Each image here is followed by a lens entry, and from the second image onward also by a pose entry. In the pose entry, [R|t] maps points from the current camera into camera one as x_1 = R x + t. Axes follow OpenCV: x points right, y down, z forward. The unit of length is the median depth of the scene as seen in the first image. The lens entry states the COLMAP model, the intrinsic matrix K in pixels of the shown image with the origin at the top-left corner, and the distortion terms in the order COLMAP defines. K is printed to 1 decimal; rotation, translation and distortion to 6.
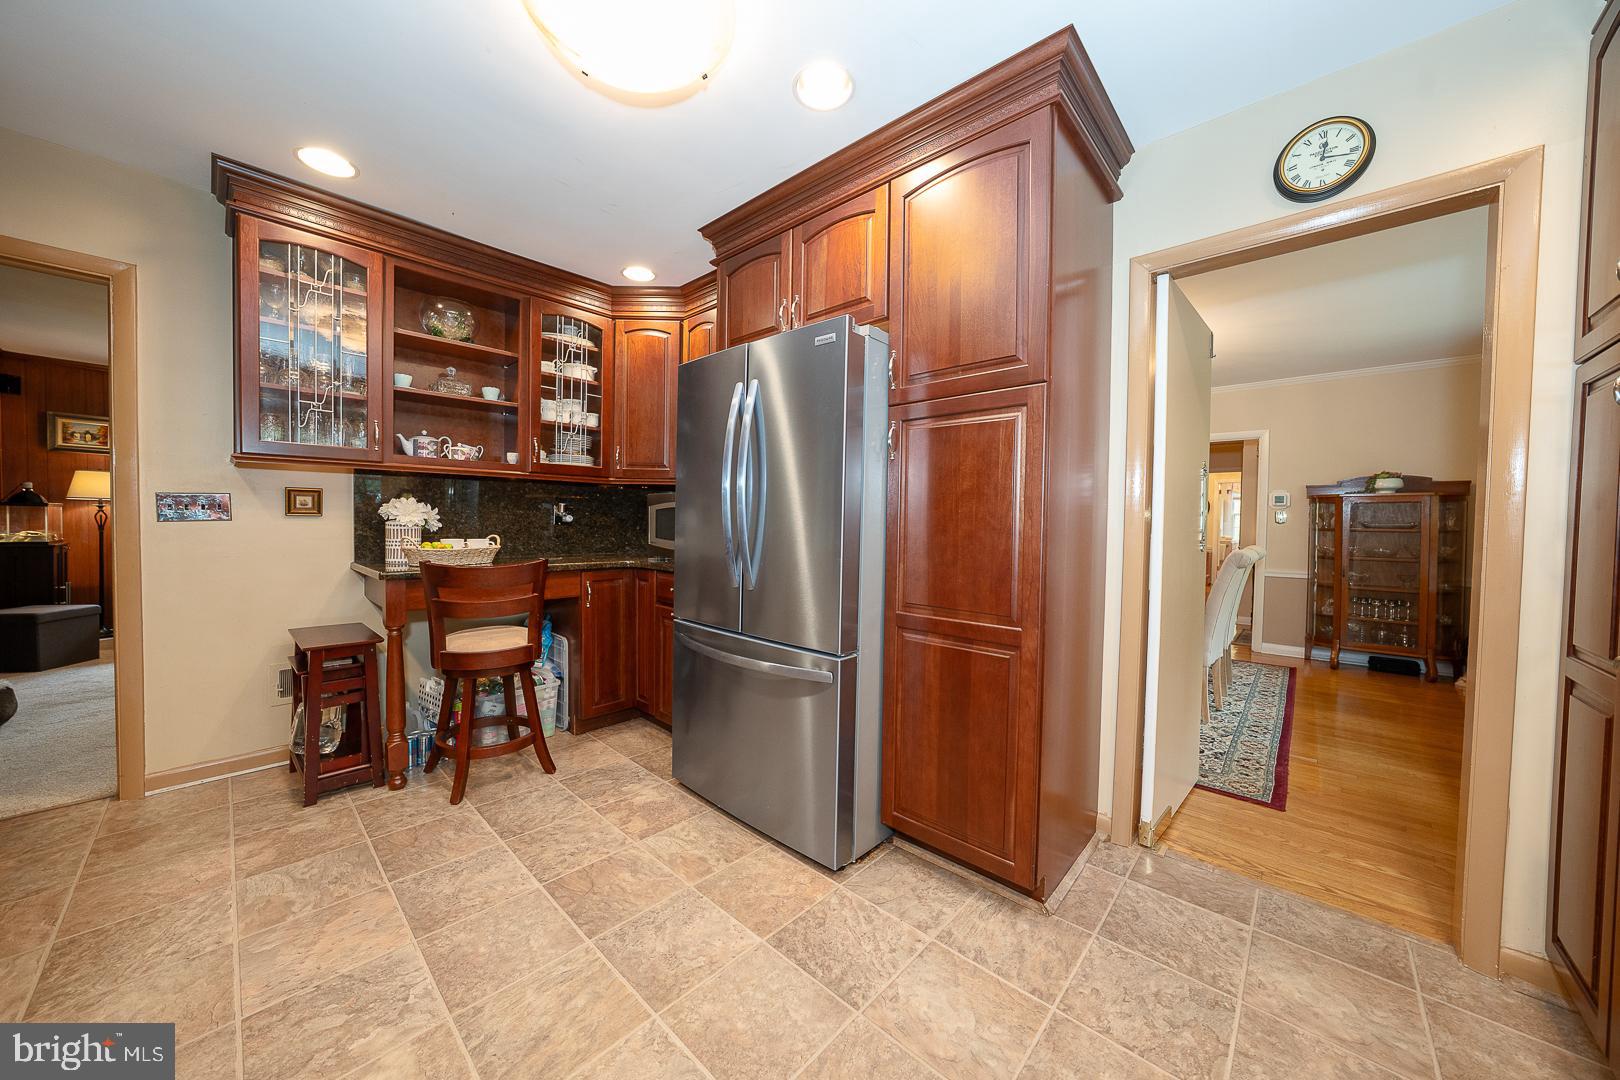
lens RADIAL K [[554.6, 0, 817.6], [0, 554.6, 534.6], [0, 0, 1]] dist [-0.018027, 0.003152]
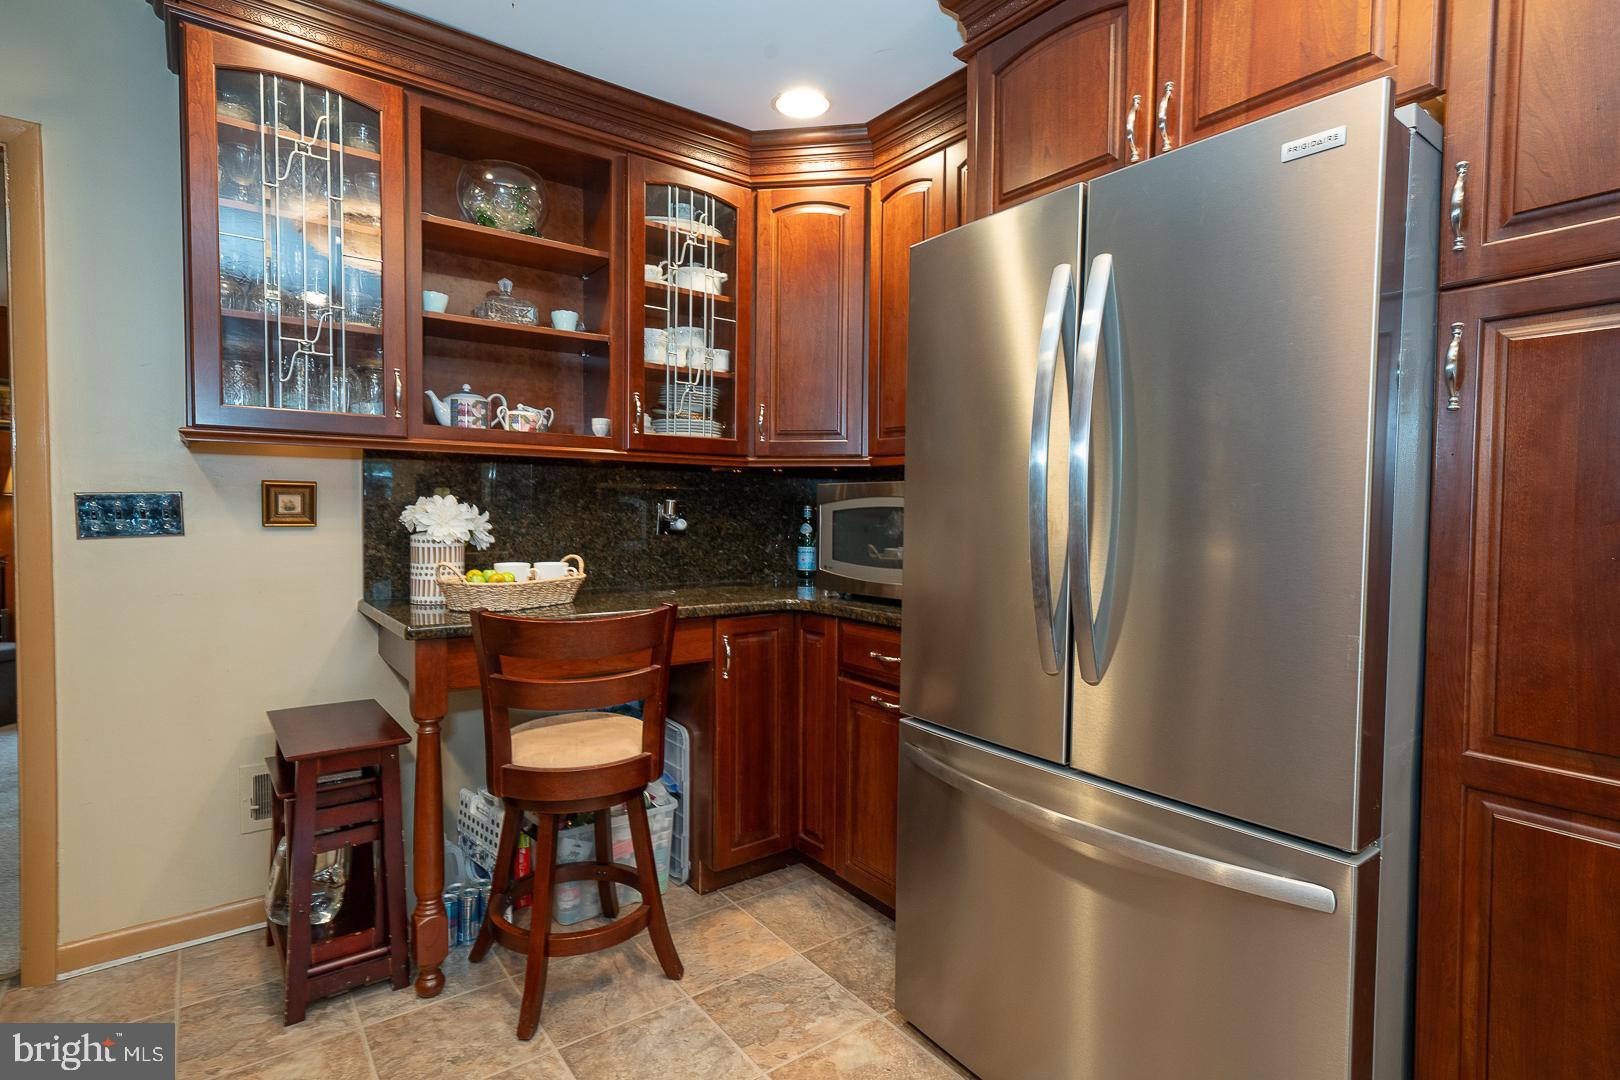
lens RADIAL K [[791.0, 0, 821.5], [0, 791.0, 531.1], [0, 0, 1]] dist [0.014858, -0.003034]
pose [[0.985798, -0.001755, -0.167929, -0.196284], [0.002032, 0.999997, 0.001479, -0.029837], [0.167926, -0.001799, 0.985798, 0.215364]]
